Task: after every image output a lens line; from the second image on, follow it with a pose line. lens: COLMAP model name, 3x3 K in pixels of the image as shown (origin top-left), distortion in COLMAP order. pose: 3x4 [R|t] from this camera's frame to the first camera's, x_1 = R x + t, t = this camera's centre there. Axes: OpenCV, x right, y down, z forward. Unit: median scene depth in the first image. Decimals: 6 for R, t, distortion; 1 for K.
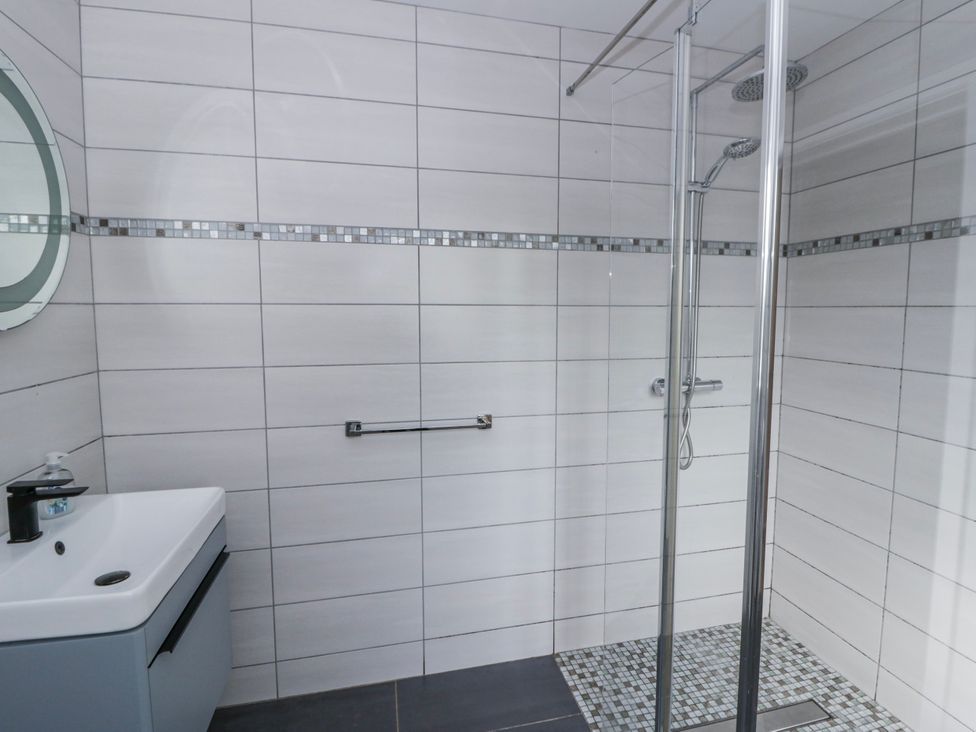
lens RADIAL K [[521.3, 0, 494.7], [0, 521.3, 357.5], [0, 0, 1]] dist [0.004746, -0.002964]
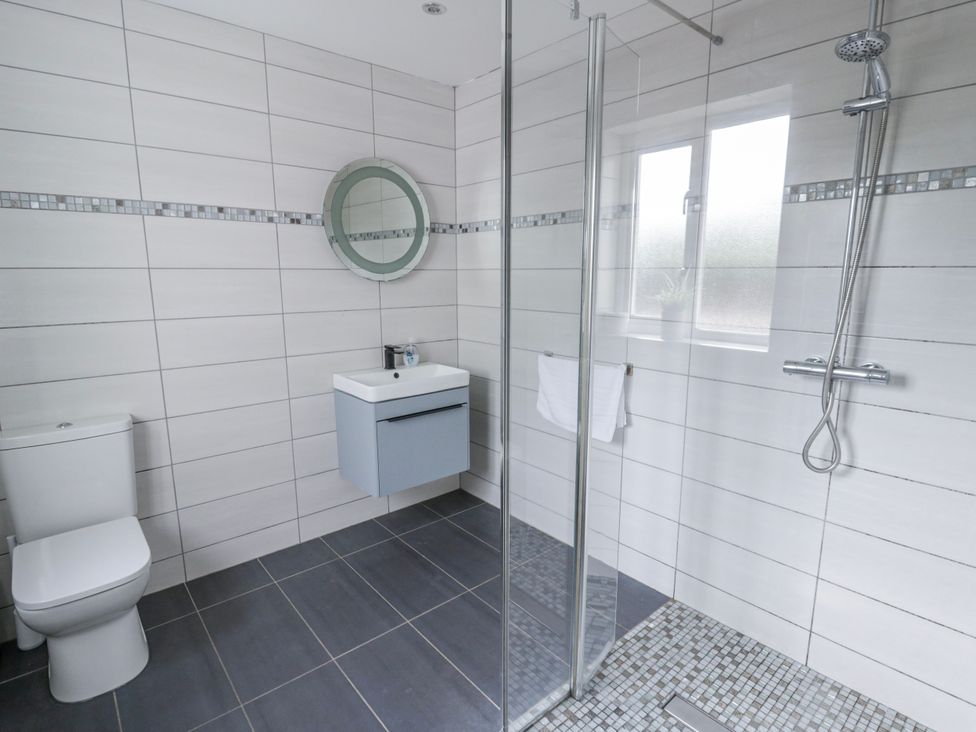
lens RADIAL K [[521.3, 0, 495.7], [0, 521.3, 368.5], [0, 0, 1]] dist [0.004746, -0.002964]
pose [[0.456018, 0.158511, -0.875741, 0.968226], [-0.084248, 0.987281, 0.134830, -0.012093], [0.885974, 0.012294, 0.463572, 0.213895]]
